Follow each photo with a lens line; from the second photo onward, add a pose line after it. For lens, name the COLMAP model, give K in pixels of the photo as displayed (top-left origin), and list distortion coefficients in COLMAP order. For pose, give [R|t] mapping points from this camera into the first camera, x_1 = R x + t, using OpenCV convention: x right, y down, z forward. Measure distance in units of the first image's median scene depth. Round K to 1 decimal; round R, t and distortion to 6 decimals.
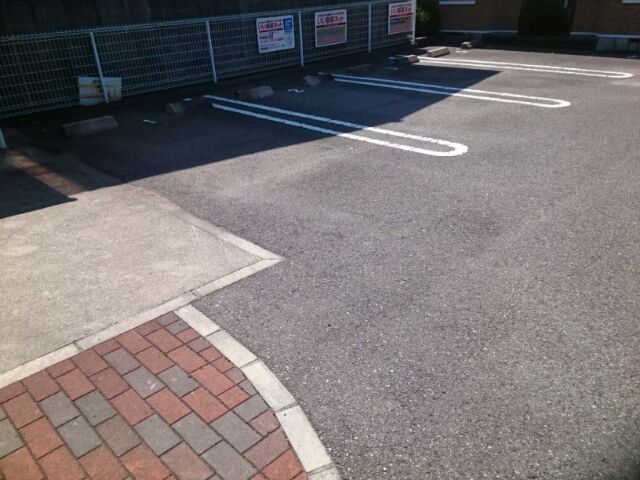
lens RADIAL K [[496.9, 0, 321.1], [0, 496.9, 240.2], [0, 0, 1]] dist [0.062917, -0.006771]
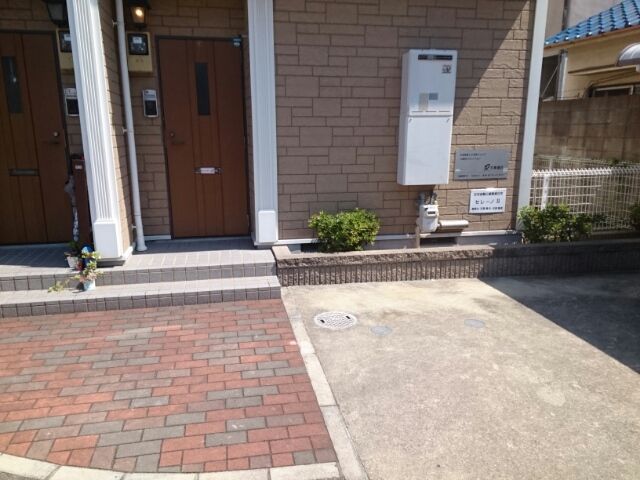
lens RADIAL K [[496.9, 0, 321.4], [0, 496.9, 240.8], [0, 0, 1]] dist [0.062917, -0.006771]
pose [[-0.557716, 0.214626, -0.801803, 0.396554], [-0.354675, 0.811739, 0.463989, -0.657945], [0.750439, 0.543153, -0.376598, 1.242550]]
